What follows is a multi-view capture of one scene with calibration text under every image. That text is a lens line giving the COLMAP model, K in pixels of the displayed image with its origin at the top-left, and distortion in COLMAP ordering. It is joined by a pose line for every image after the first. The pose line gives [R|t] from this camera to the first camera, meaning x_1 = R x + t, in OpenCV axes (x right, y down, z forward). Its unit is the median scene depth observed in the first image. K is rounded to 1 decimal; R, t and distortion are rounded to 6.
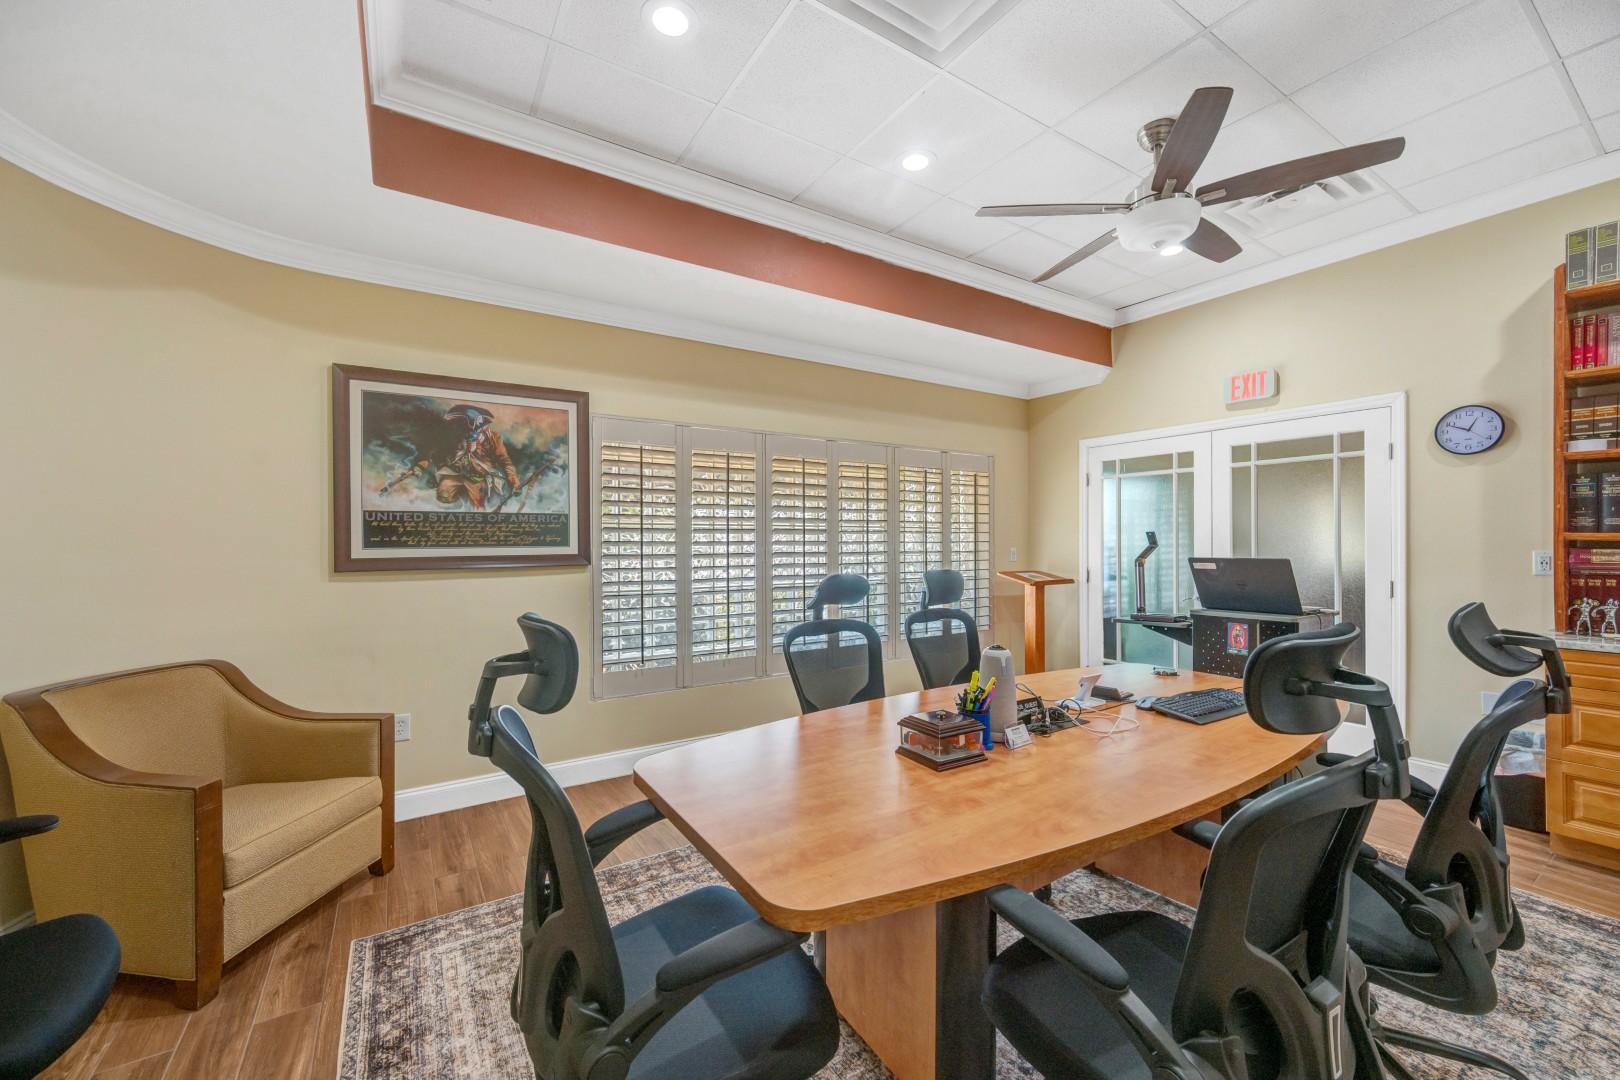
lens RADIAL K [[636.6, 0, 811.7], [0, 636.6, 547.8], [0, 0, 1]] dist [-0.001105, -0.000356]
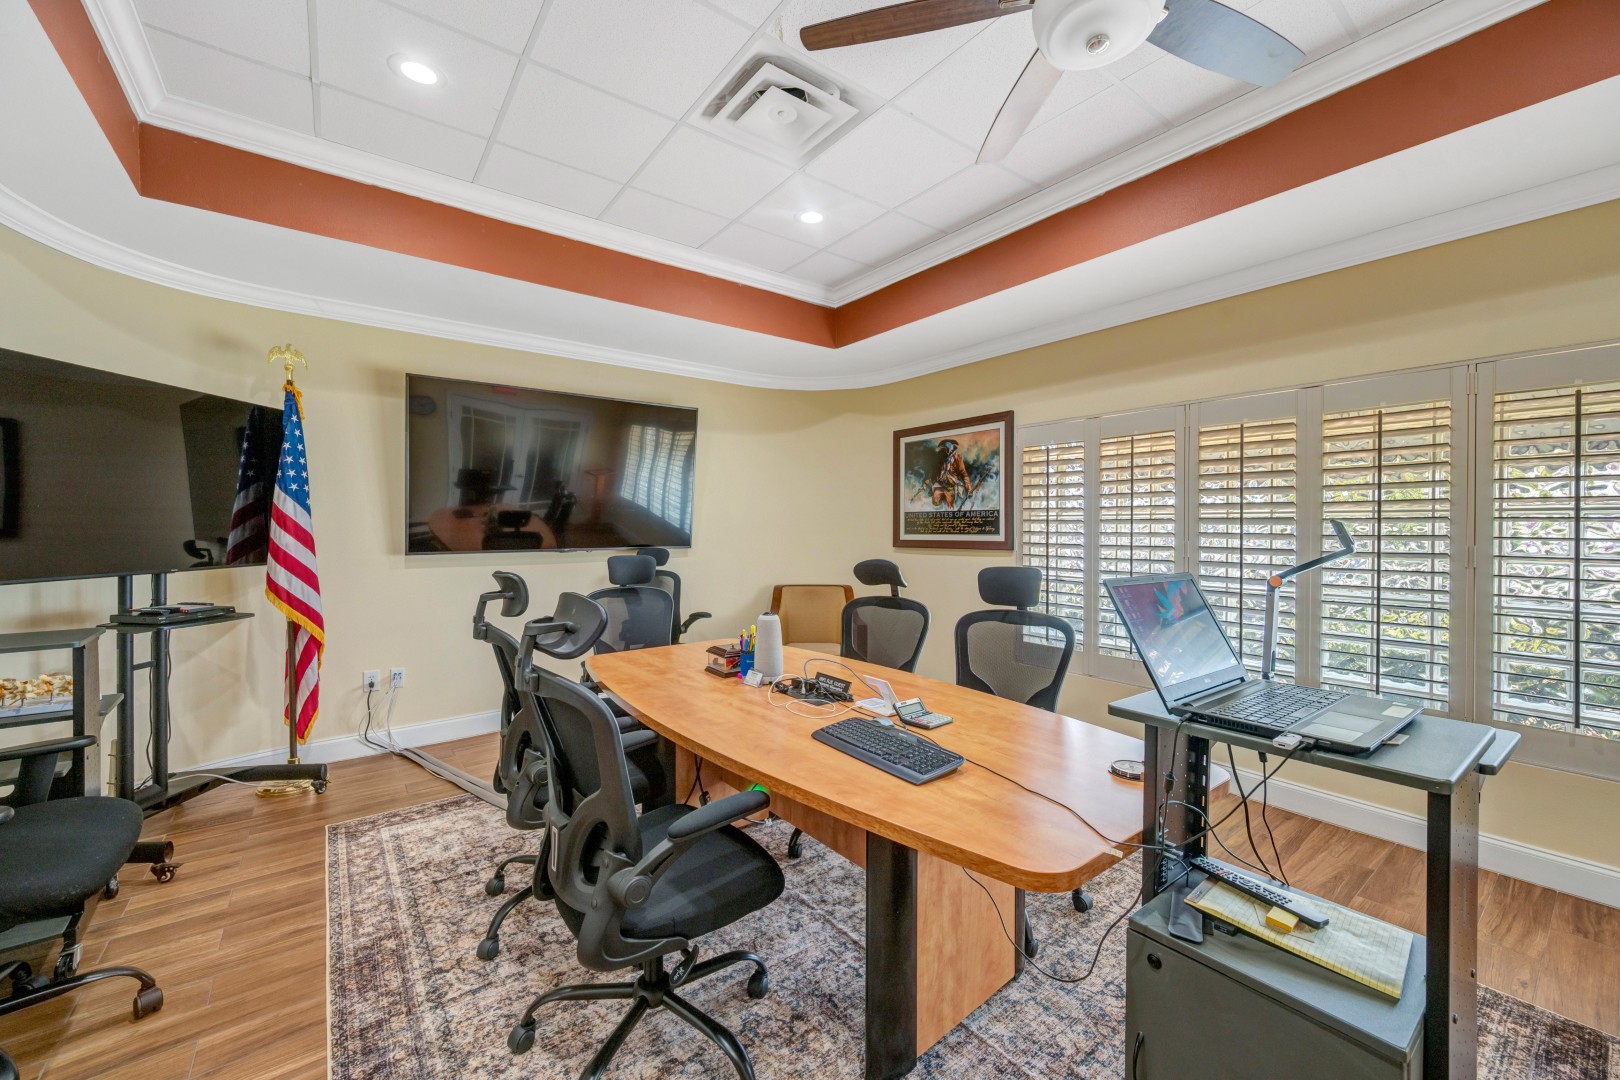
lens RADIAL K [[636.6, 0, 811.7], [0, 636.6, 547.8], [0, 0, 1]] dist [-0.001105, -0.000356]
pose [[0.074220, 0.034756, -0.996636, 0.907860], [-0.014138, 0.999329, 0.033797, -0.015054], [0.997142, 0.011582, 0.074661, 0.554784]]
